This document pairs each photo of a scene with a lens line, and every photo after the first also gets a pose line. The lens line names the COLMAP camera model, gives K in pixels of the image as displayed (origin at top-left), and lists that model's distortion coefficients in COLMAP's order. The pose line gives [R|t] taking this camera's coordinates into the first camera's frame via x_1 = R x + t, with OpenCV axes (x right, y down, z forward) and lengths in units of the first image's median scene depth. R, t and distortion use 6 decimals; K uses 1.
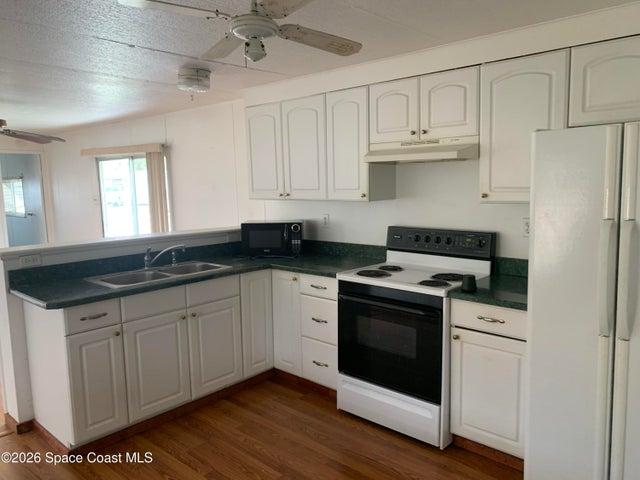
lens RADIAL K [[487.2, 0, 320.0], [0, 487.2, 240.0], [0, 0, 1]] dist [0.004653, -0.001599]
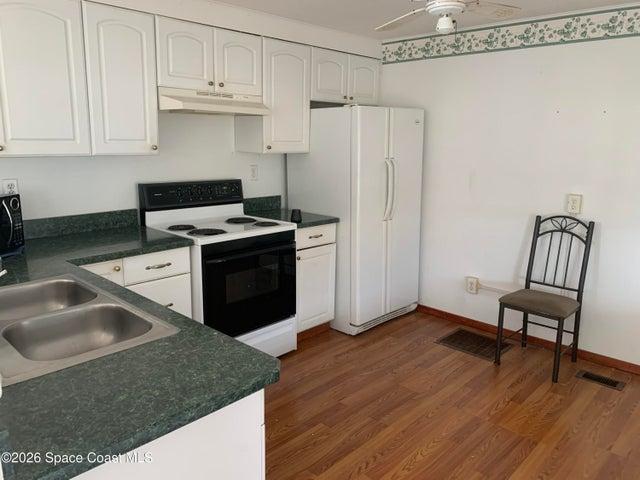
lens RADIAL K [[487.2, 0, 320.0], [0, 487.2, 240.0], [0, 0, 1]] dist [0.004653, -0.001599]
pose [[0.011701, -0.189880, 0.981738, -0.764632], [0.100273, 0.977079, 0.187784, -0.065849], [-0.994891, 0.096244, 0.030472, 0.705972]]
